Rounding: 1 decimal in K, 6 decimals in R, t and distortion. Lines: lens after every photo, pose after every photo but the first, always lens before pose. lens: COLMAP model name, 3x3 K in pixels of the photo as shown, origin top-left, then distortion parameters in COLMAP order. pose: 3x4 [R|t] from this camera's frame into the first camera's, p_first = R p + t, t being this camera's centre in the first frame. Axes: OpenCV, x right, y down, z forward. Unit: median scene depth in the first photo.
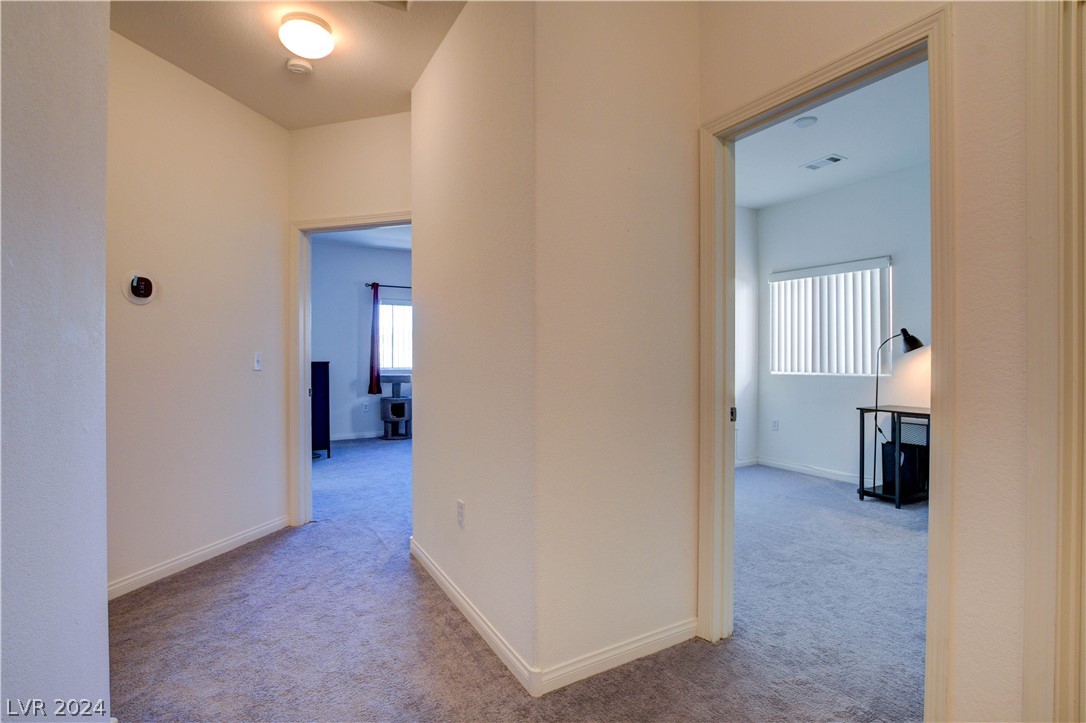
lens RADIAL K [[507.4, 0, 543.0], [0, 507.4, 361.5], [0, 0, 1]] dist [-0.032911, -0.000124]
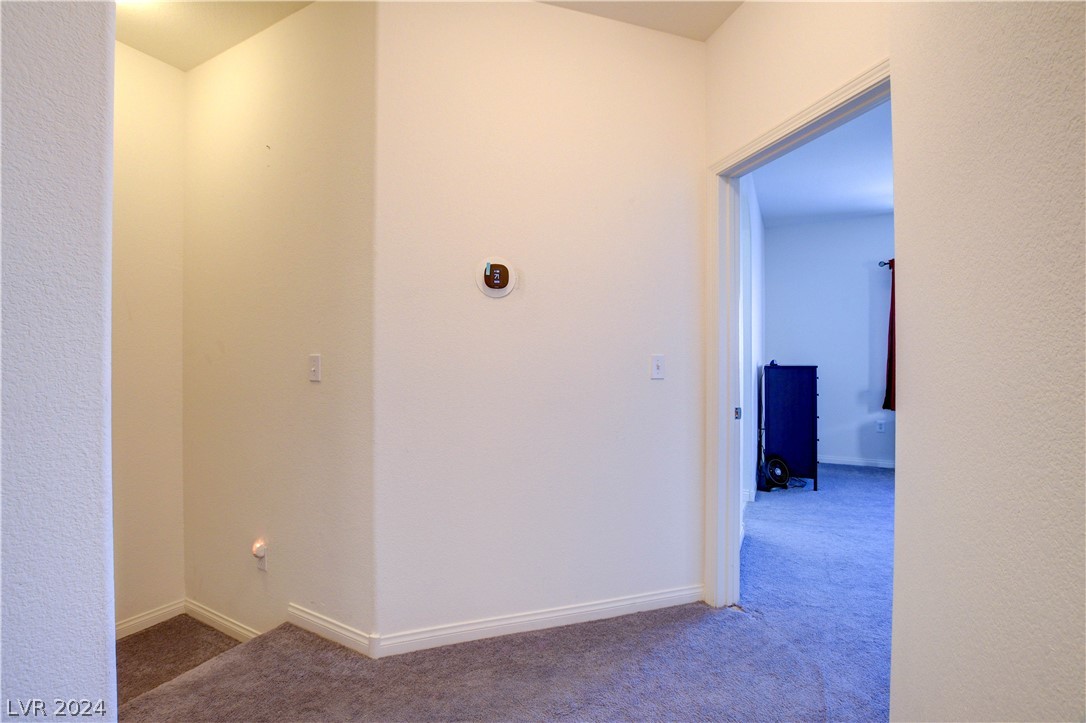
lens RADIAL K [[473.3, 0, 543.0], [0, 473.3, 361.5], [0, 0, 1]] dist [-0.036255, 0.000165]
pose [[0.532242, -0.000811, -0.846592, -0.056064], [-0.003926, 0.999986, -0.003426, -0.003046], [0.846583, 0.005148, 0.532232, 0.355589]]
